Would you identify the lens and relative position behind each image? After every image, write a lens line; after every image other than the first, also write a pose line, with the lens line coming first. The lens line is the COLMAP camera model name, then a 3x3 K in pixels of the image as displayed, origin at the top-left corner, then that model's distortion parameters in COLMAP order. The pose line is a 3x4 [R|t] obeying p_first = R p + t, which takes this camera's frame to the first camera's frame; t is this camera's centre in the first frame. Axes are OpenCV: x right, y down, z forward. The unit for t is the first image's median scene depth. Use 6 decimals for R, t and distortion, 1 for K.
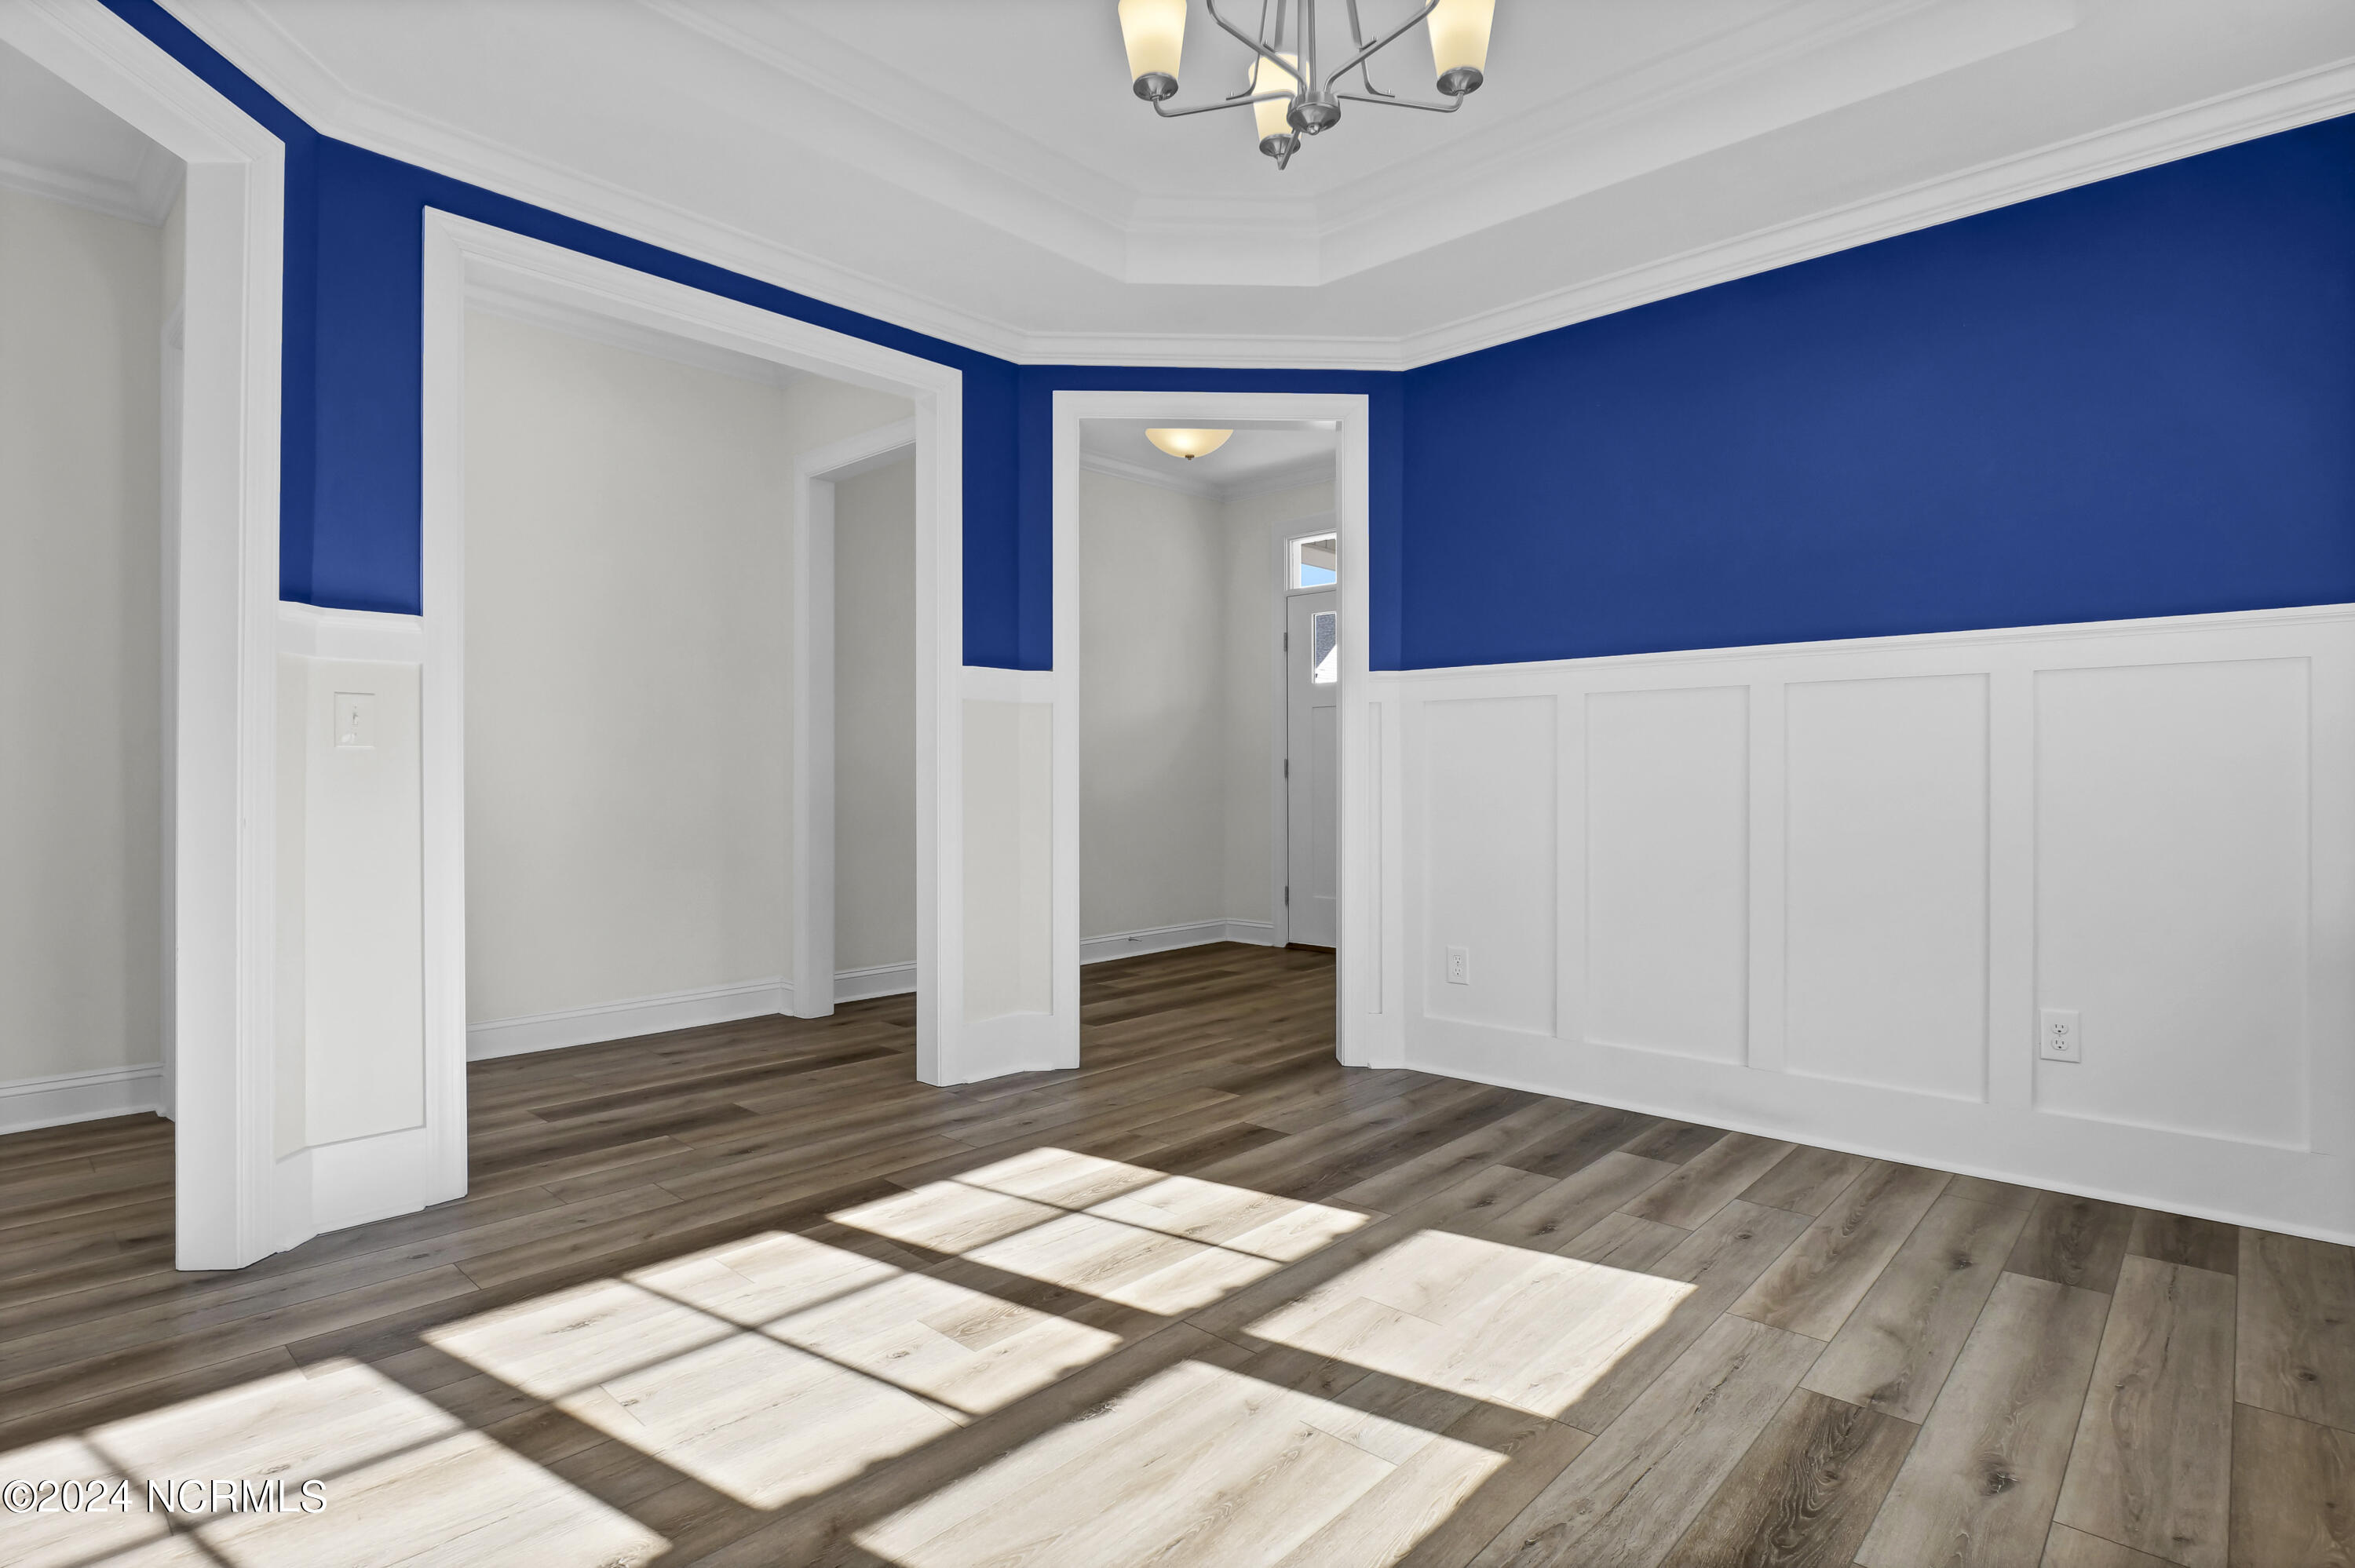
lens RADIAL K [[1171.5, 0, 1169.5], [0, 1171.5, 777.9], [0, 0, 1]] dist [-0.012310, -0.001756]
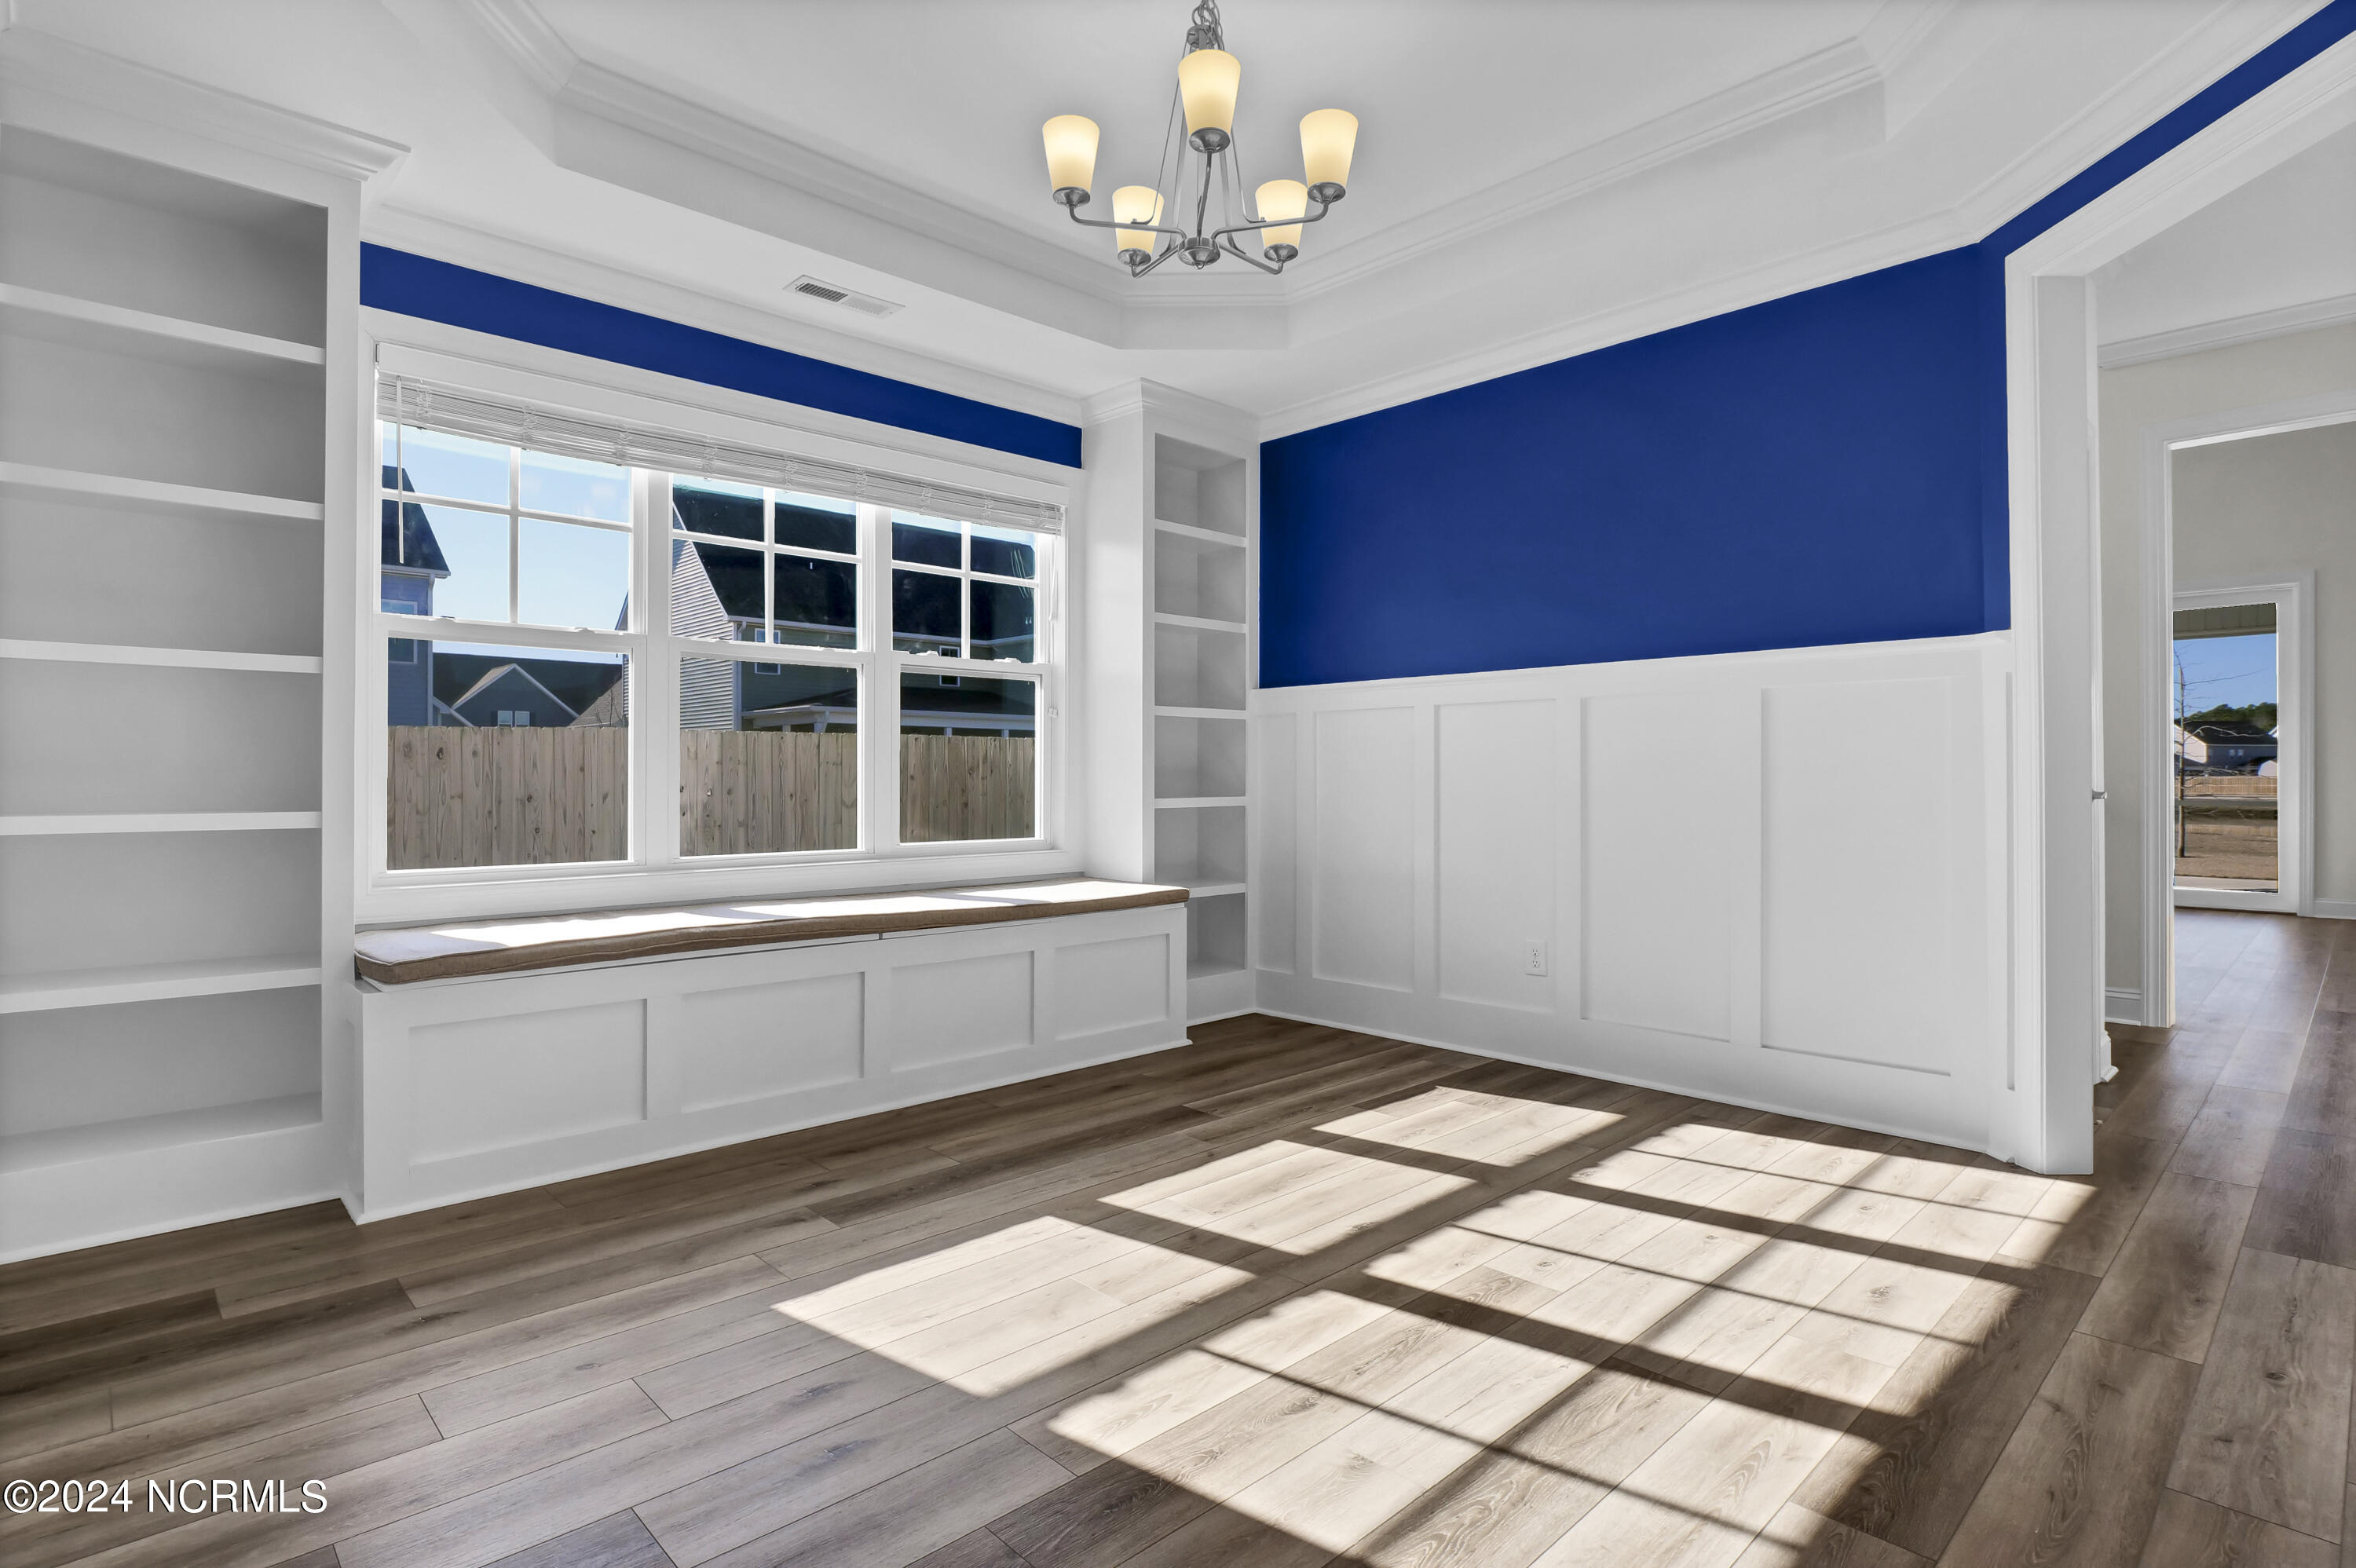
lens RADIAL K [[1172.1, 0, 1170.0], [0, 1172.1, 777.9], [0, 0, 1]] dist [-0.012310, -0.001756]
pose [[-0.998198, -0.002821, 0.059939, 0.069530], [-0.002461, 0.999978, 0.006083, -0.002168], [-0.059955, 0.005924, -0.998184, 1.902118]]
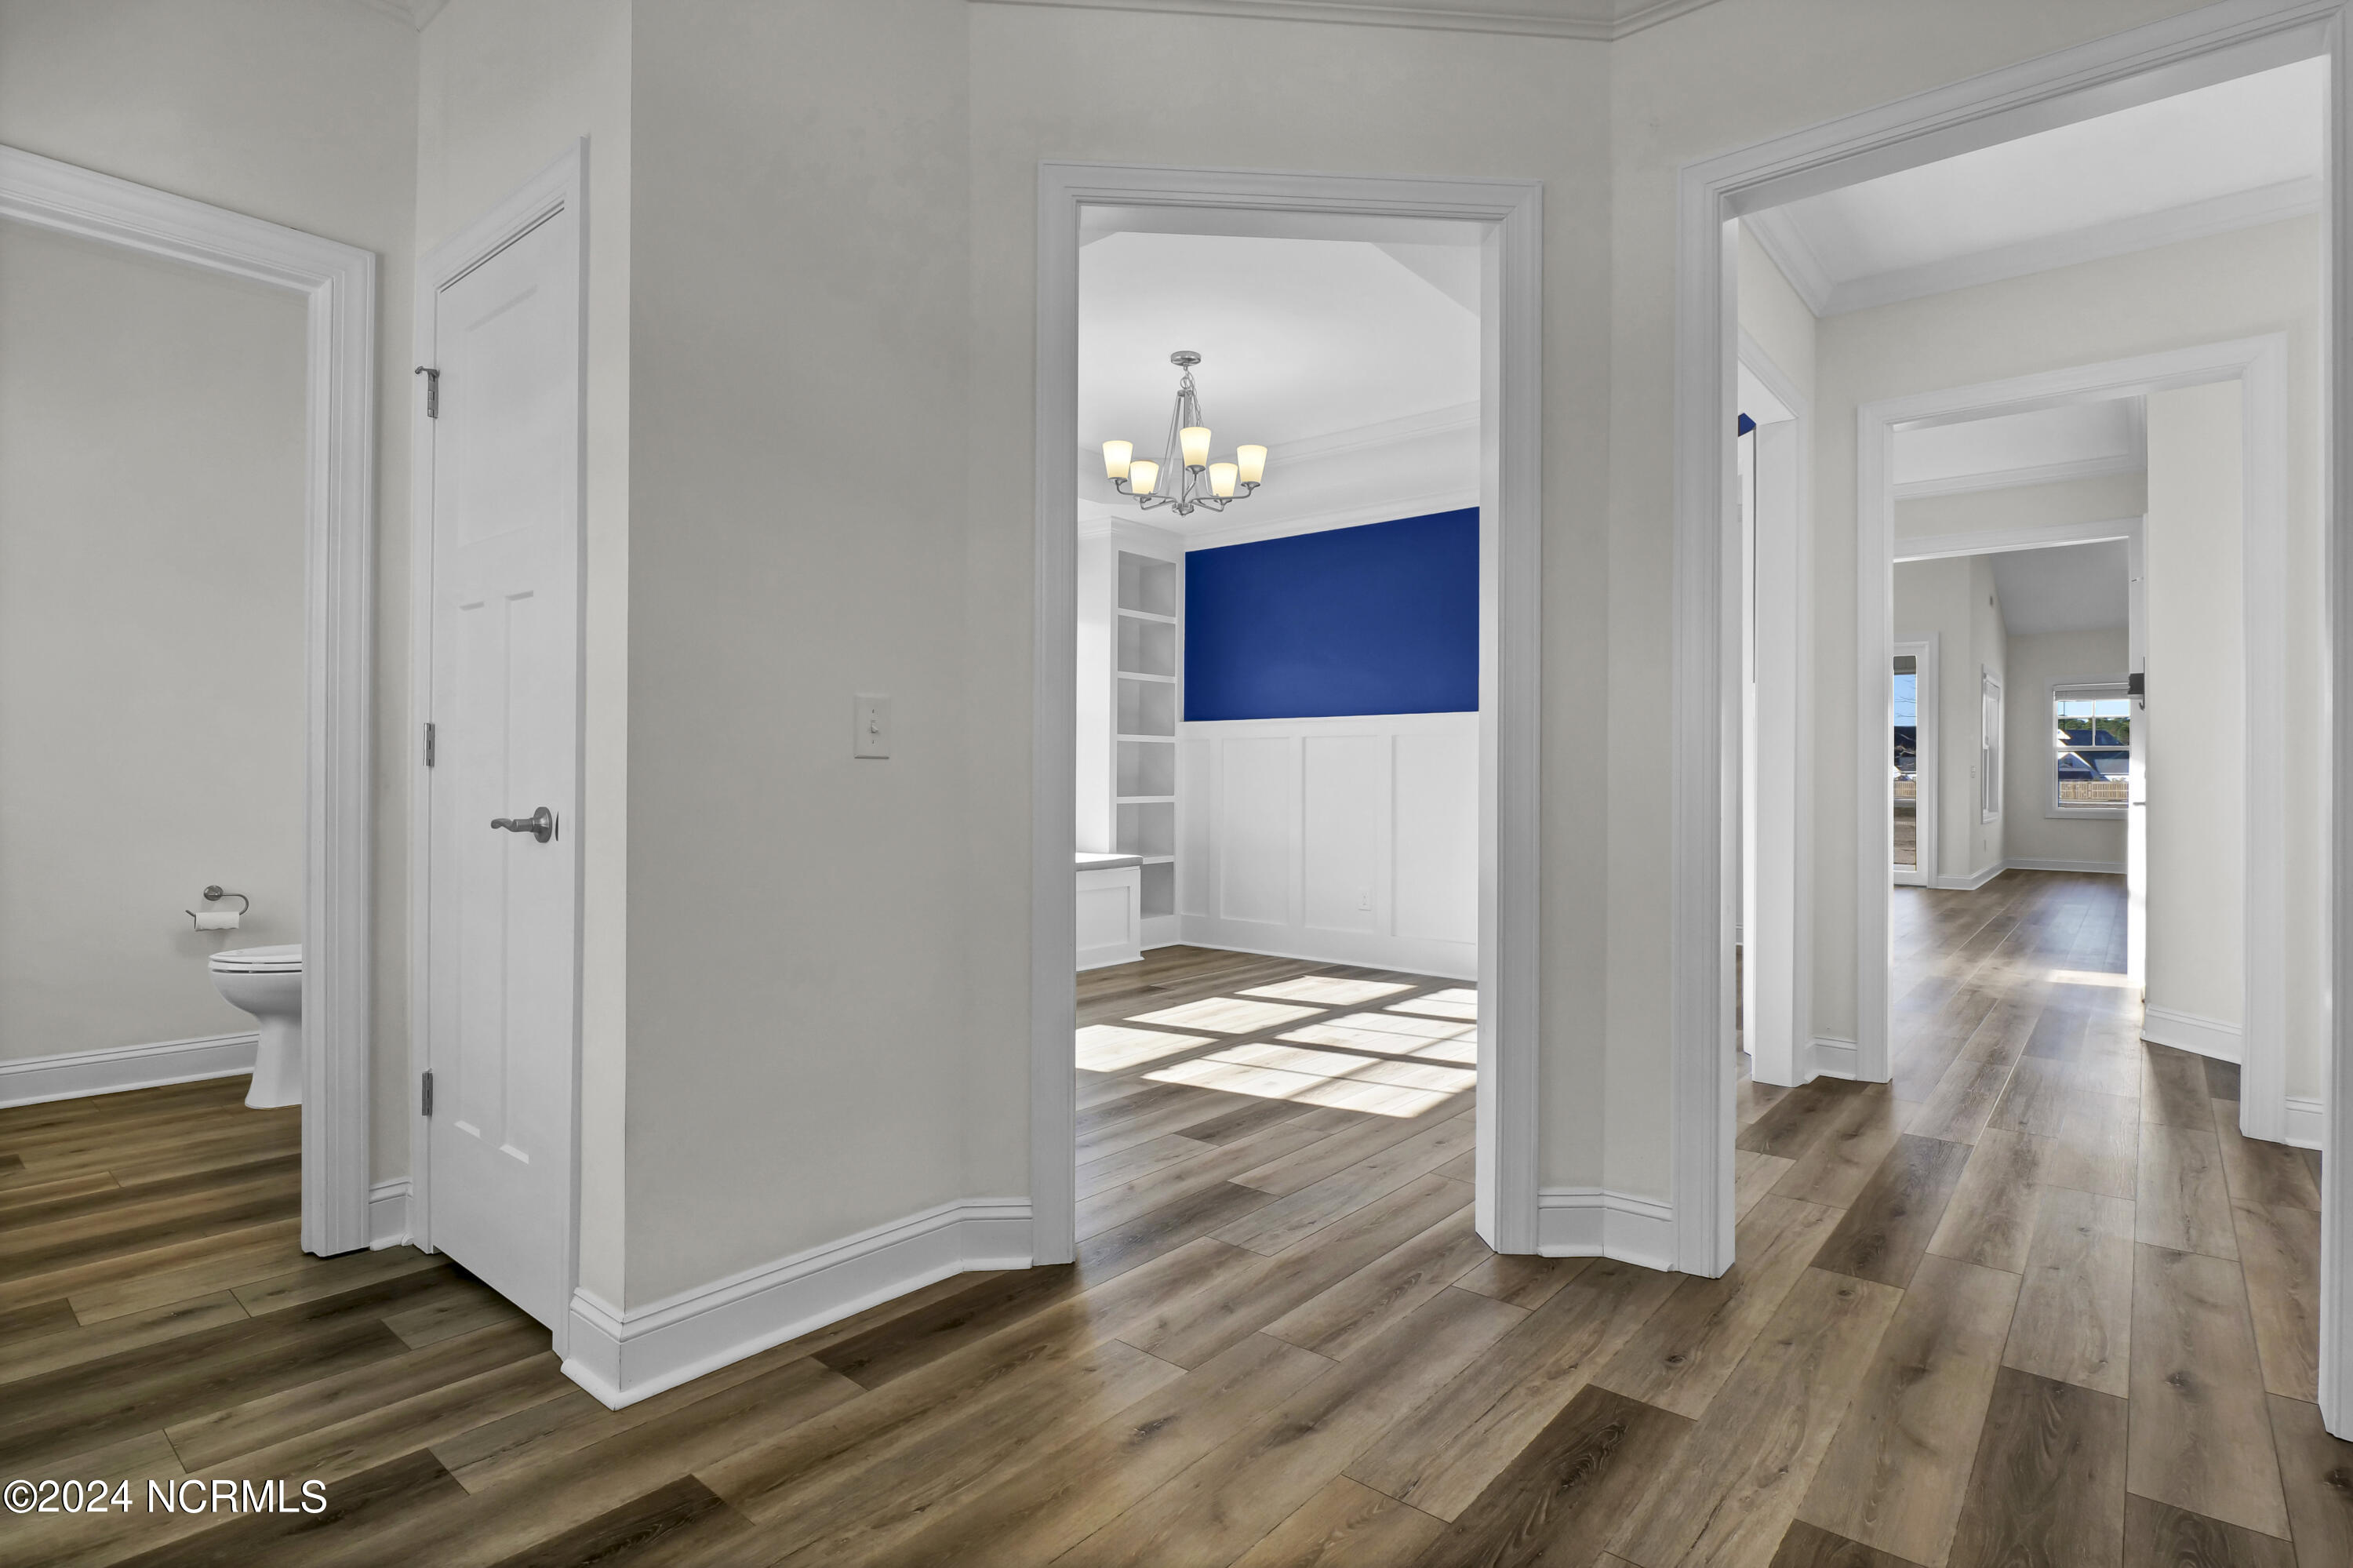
lens RADIAL K [[1170.7, 0, 1168.5], [0, 1170.7, 777.9], [0, 0, 1]] dist [-0.012310, -0.001756]
pose [[-0.998687, -0.008079, -0.050590, 0.225694], [-0.008407, 0.999945, 0.006275, -0.020913], [0.050537, 0.006692, -0.998700, 2.817045]]
